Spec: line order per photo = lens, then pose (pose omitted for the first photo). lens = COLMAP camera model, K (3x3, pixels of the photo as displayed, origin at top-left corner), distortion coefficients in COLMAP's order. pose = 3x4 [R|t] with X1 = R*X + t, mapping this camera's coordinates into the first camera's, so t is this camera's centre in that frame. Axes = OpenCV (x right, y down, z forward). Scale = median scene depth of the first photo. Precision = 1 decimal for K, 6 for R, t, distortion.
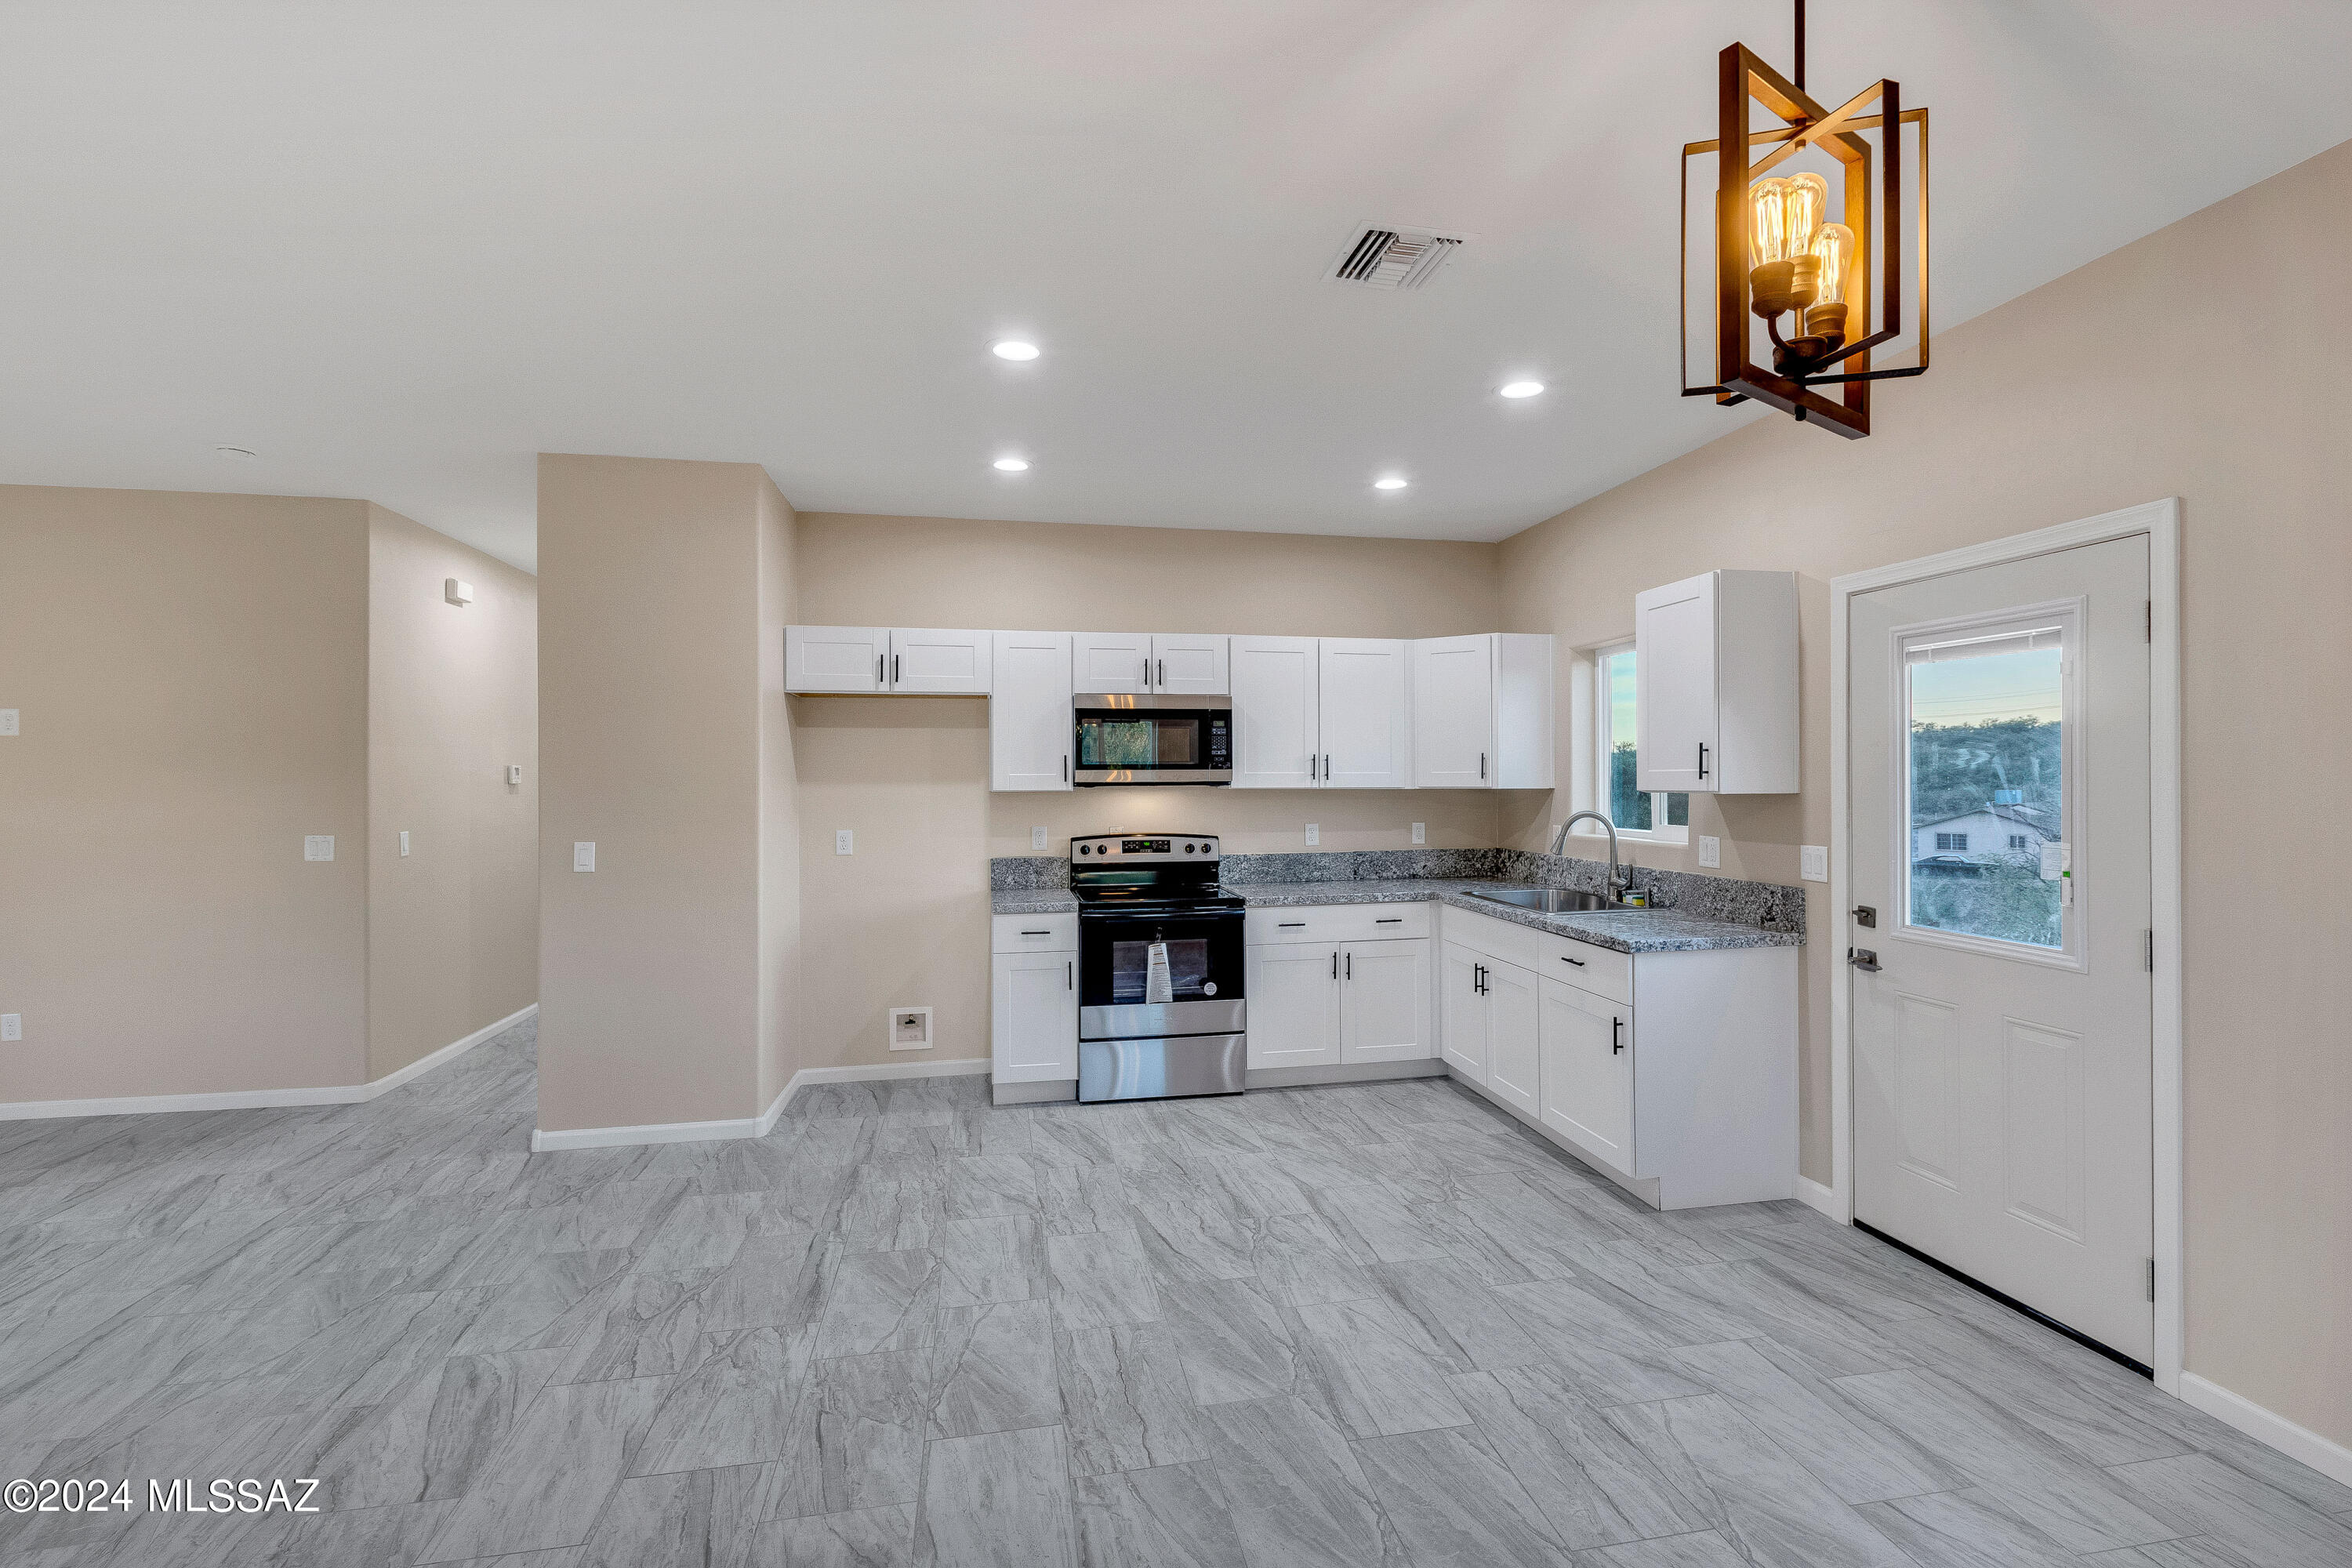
lens RADIAL K [[1068.8, 0, 1203.9], [0, 1068.8, 775.3], [0, 0, 1]] dist [0.003210, -0.000954]
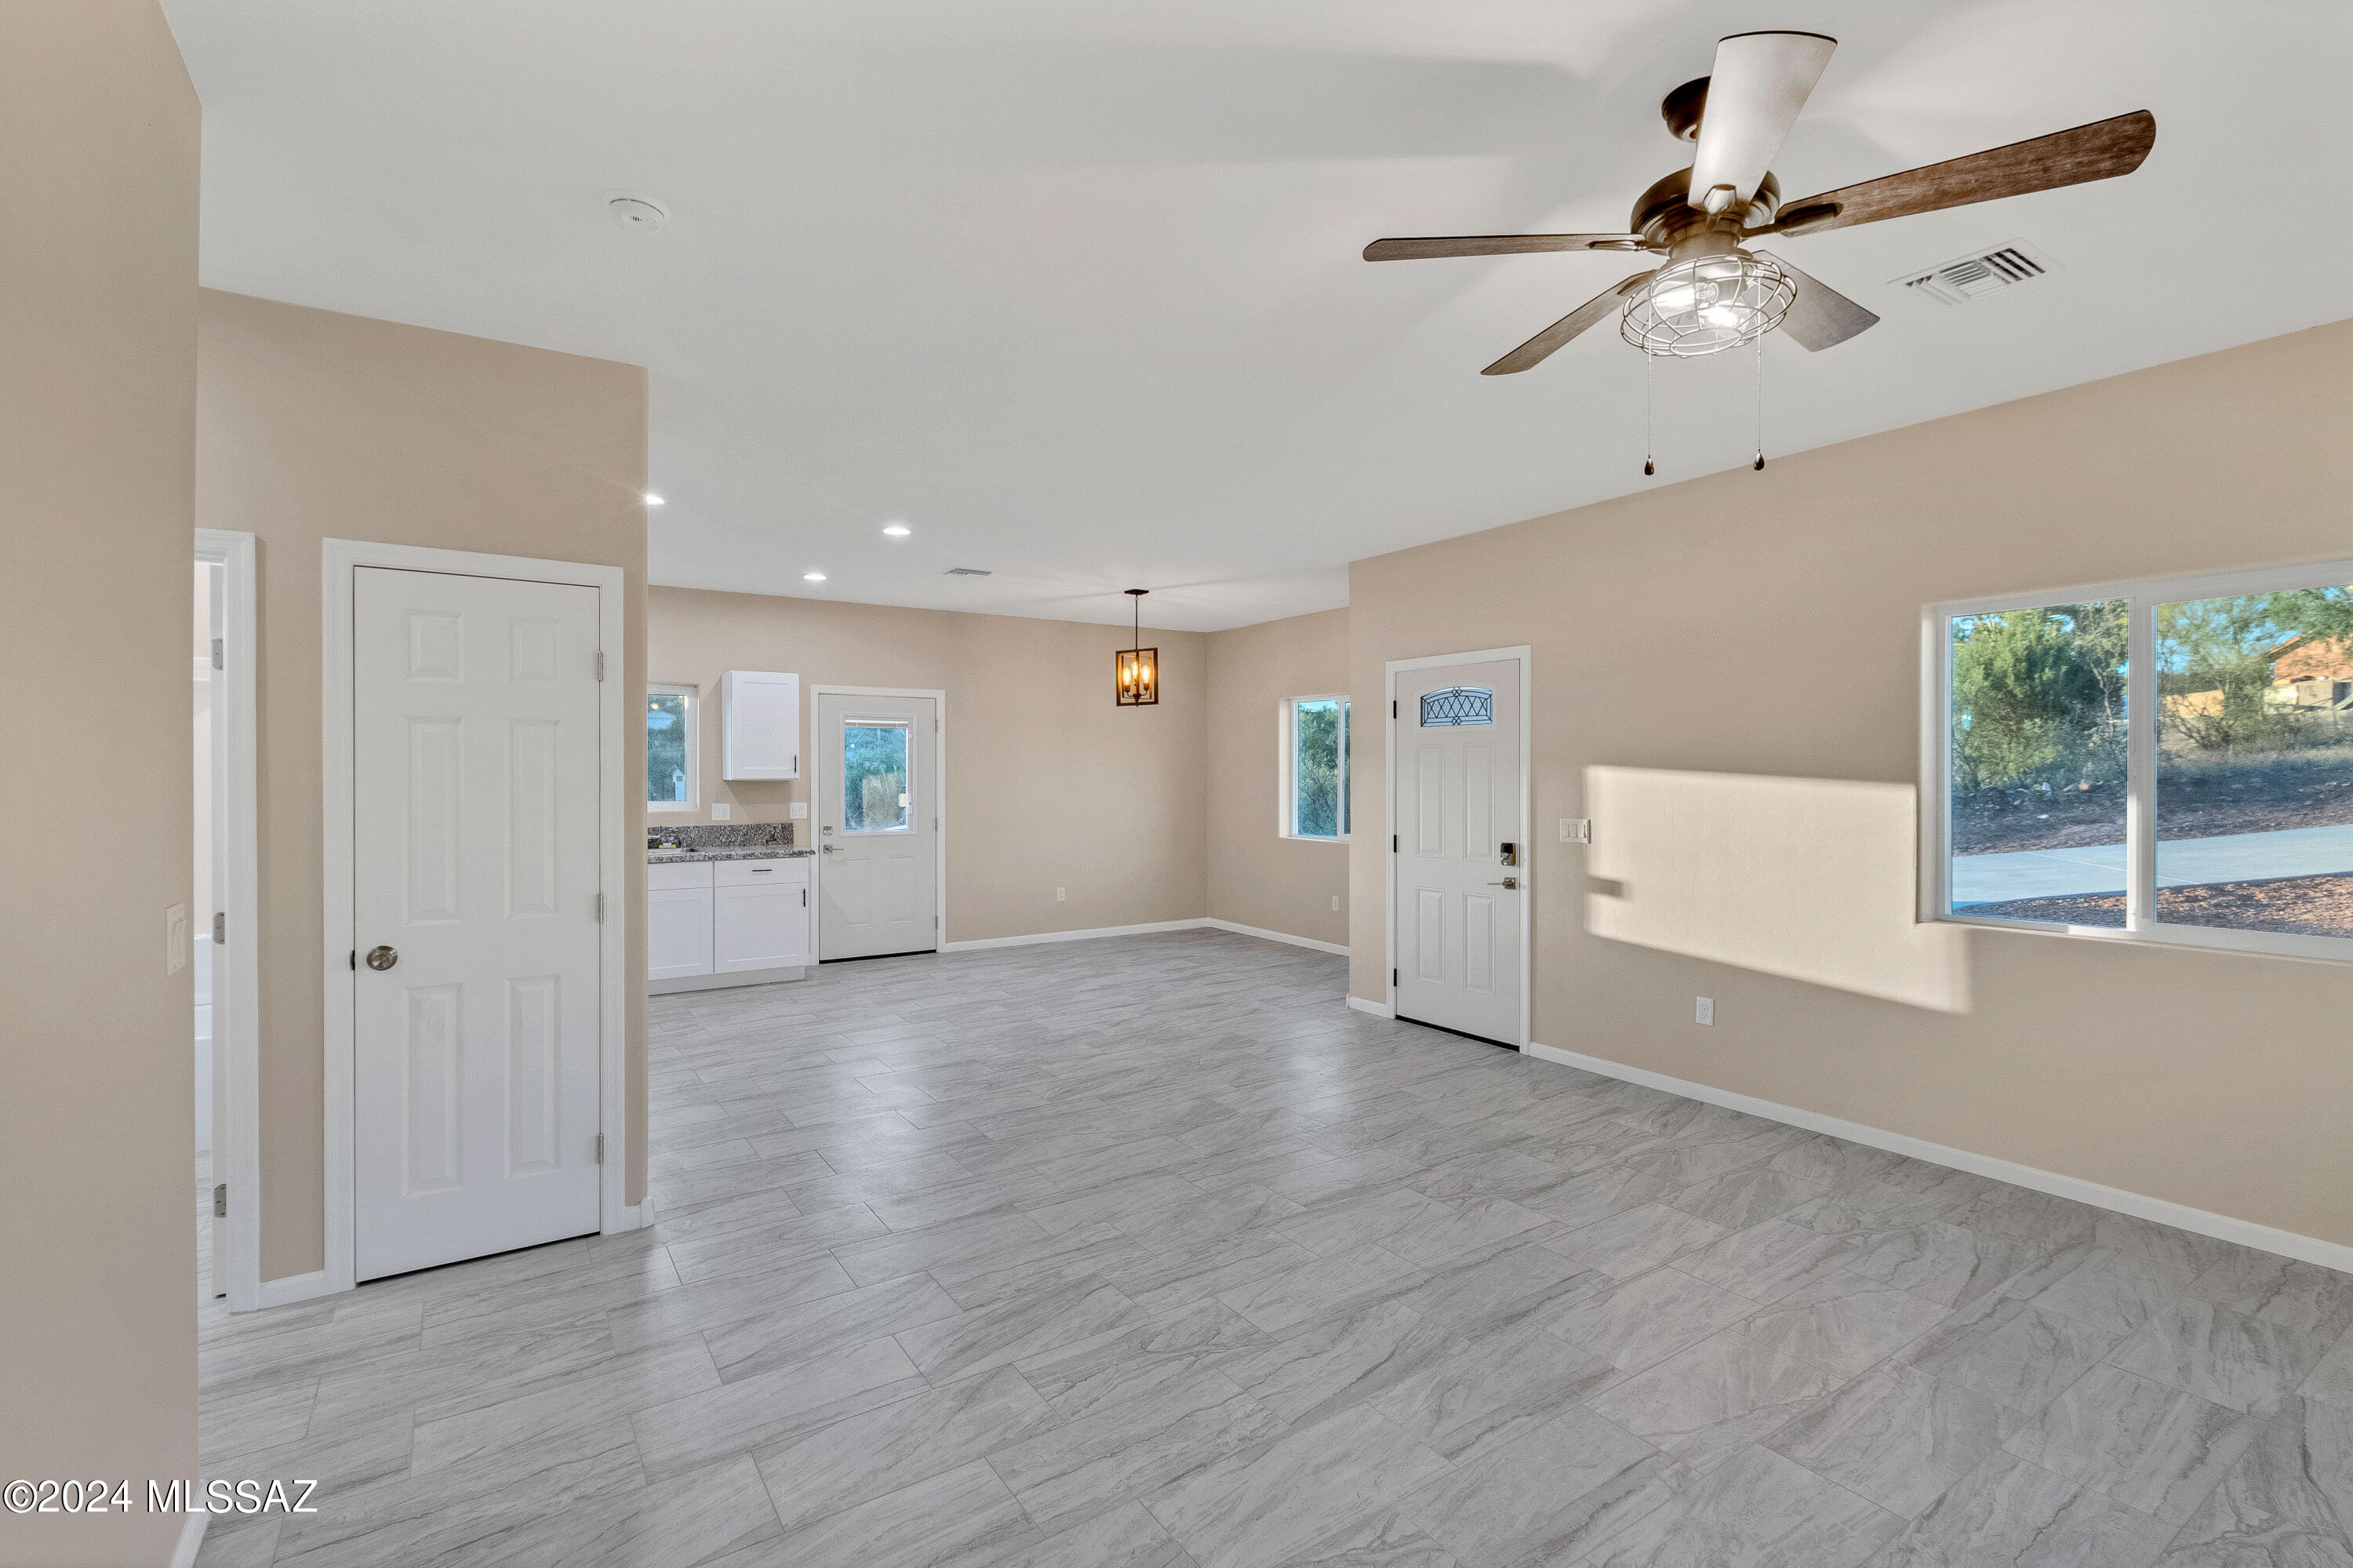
lens RADIAL K [[1060.7, 0, 1208.5], [0, 1060.7, 778.3], [0, 0, 1]] dist [0.000987, -0.000218]
pose [[-0.388541, -0.000210, 0.921431, -1.451304], [-0.001092, 0.999999, -0.000233, 0.011560], [-0.921431, -0.001097, -0.388541, 0.872992]]
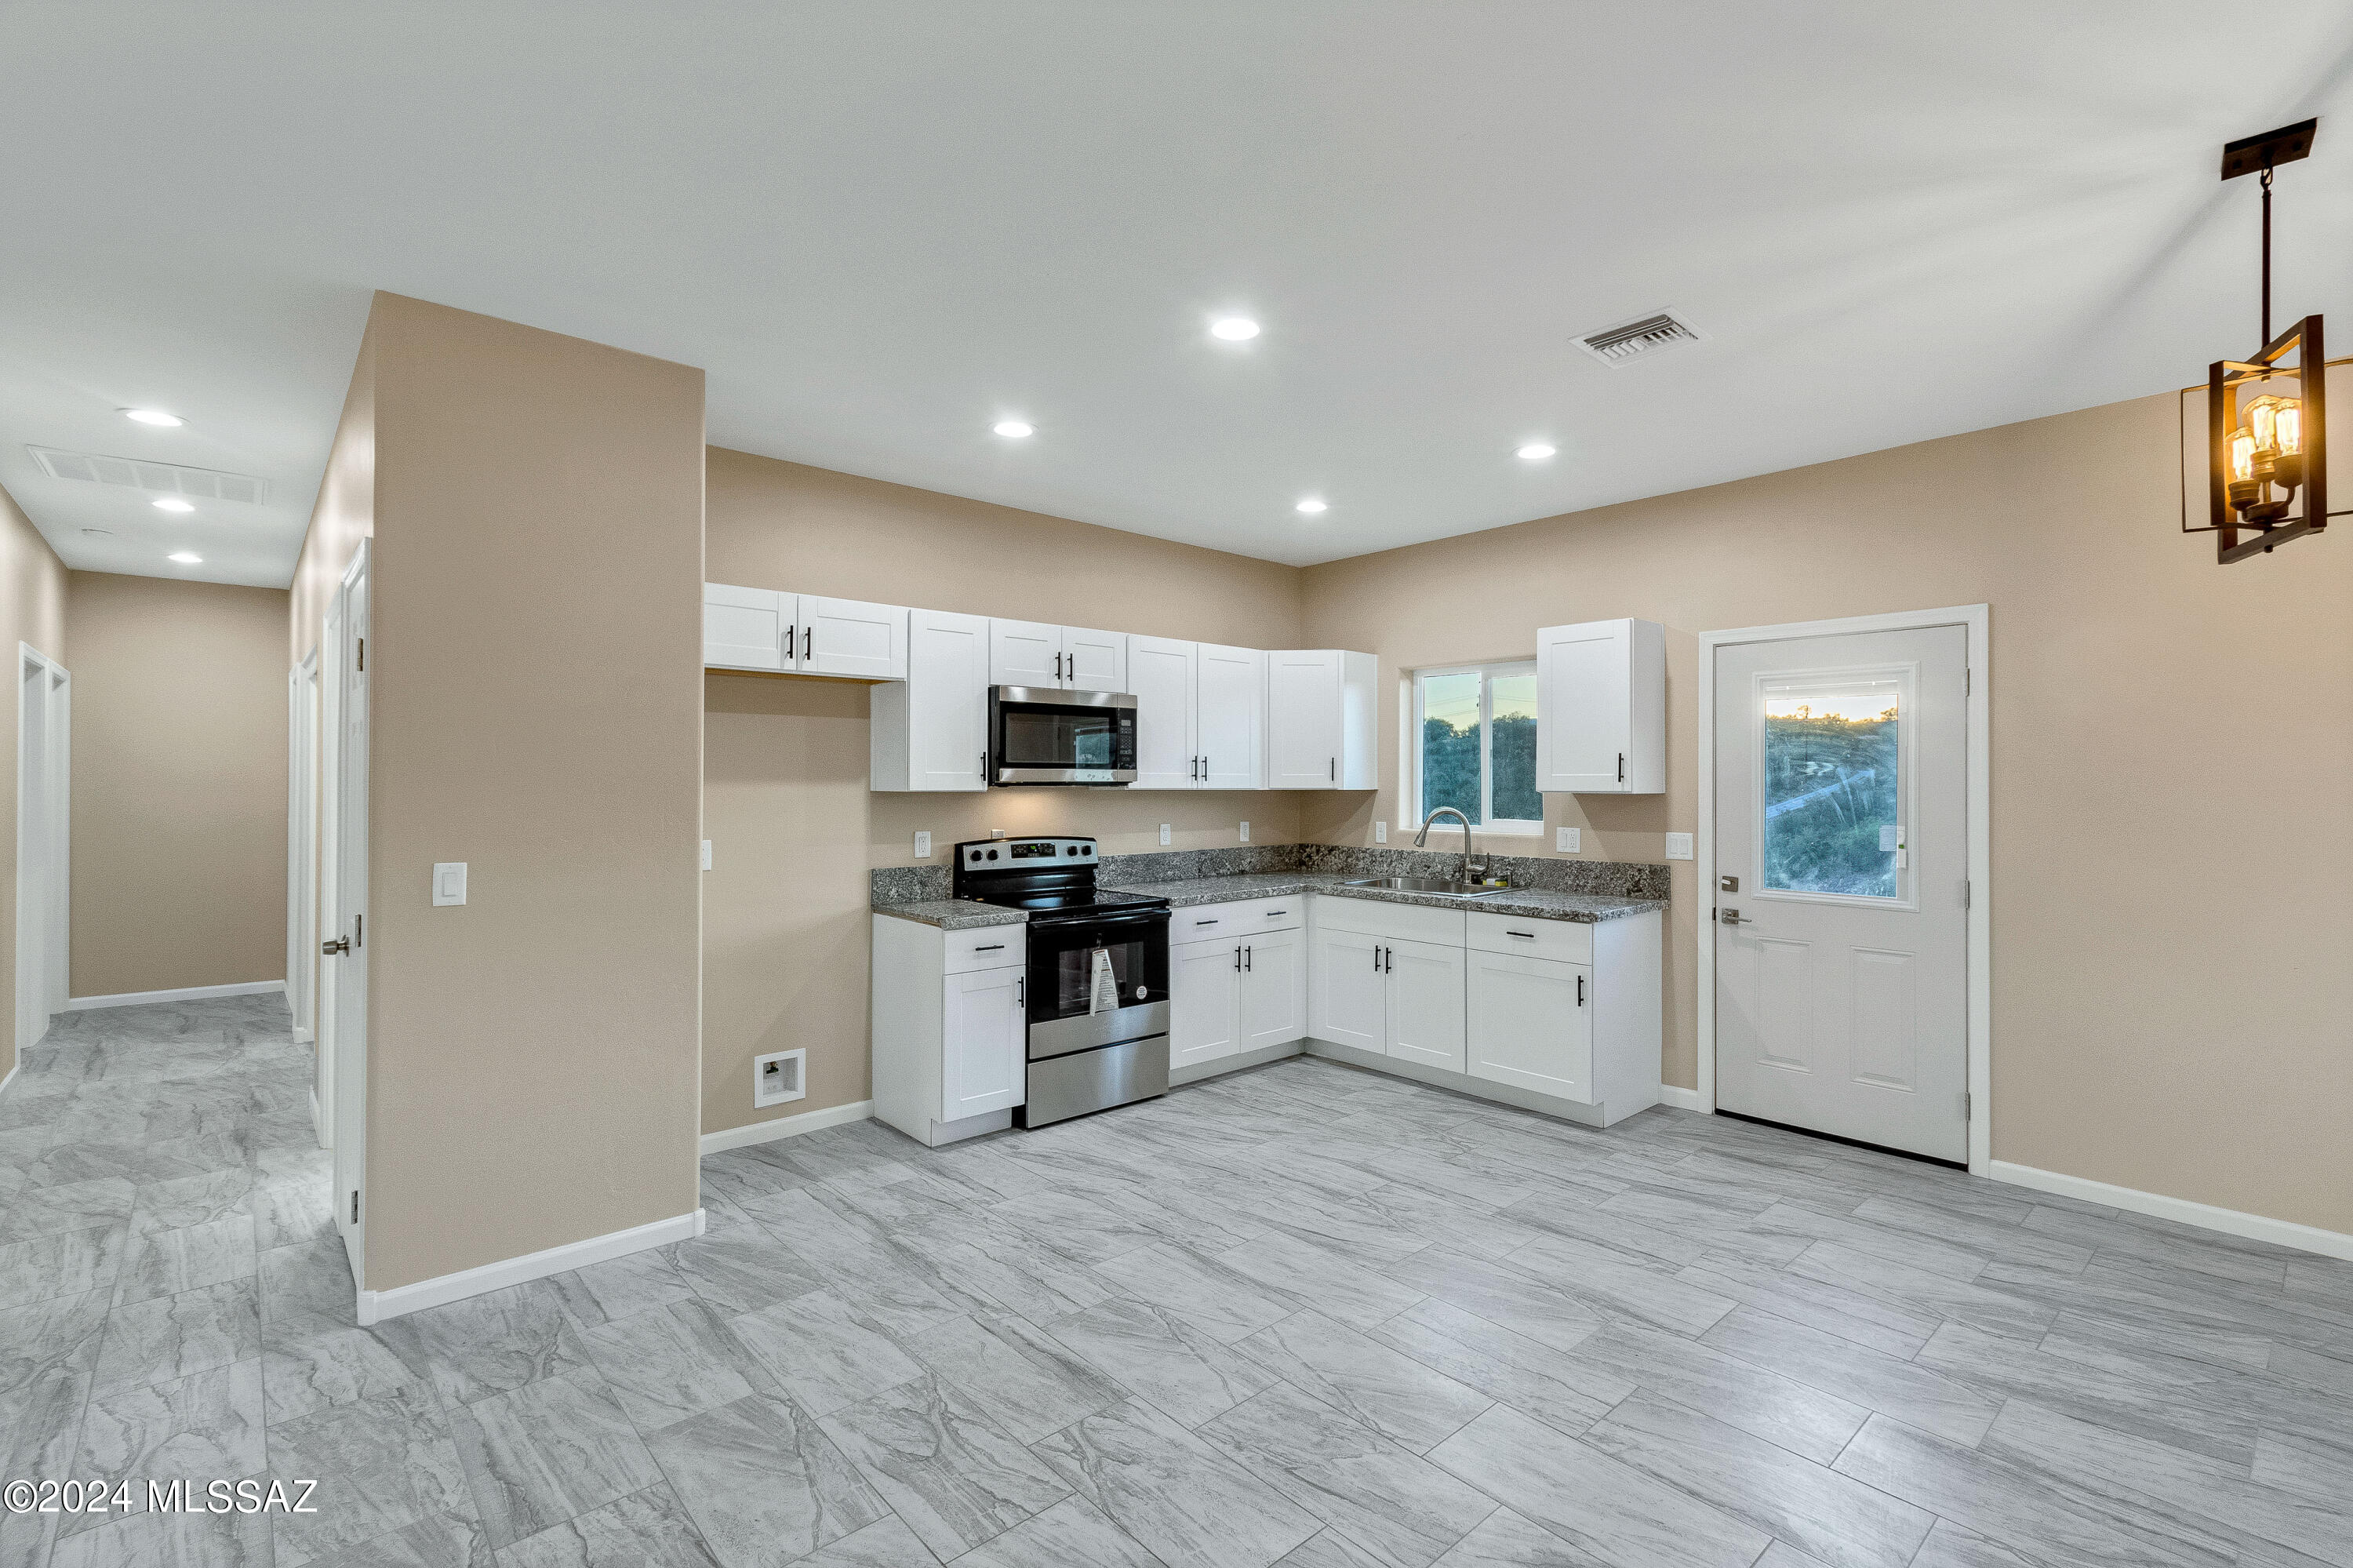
lens RADIAL K [[1060.7, 0, 1208.5], [0, 1060.7, 778.3], [0, 0, 1]] dist [0.000987, -0.000218]
pose [[0.856334, 0.007663, 0.516365, -0.492498], [-0.007883, 0.999967, -0.001766, 0.004163], [-0.516361, -0.002558, 0.856367, 0.145884]]
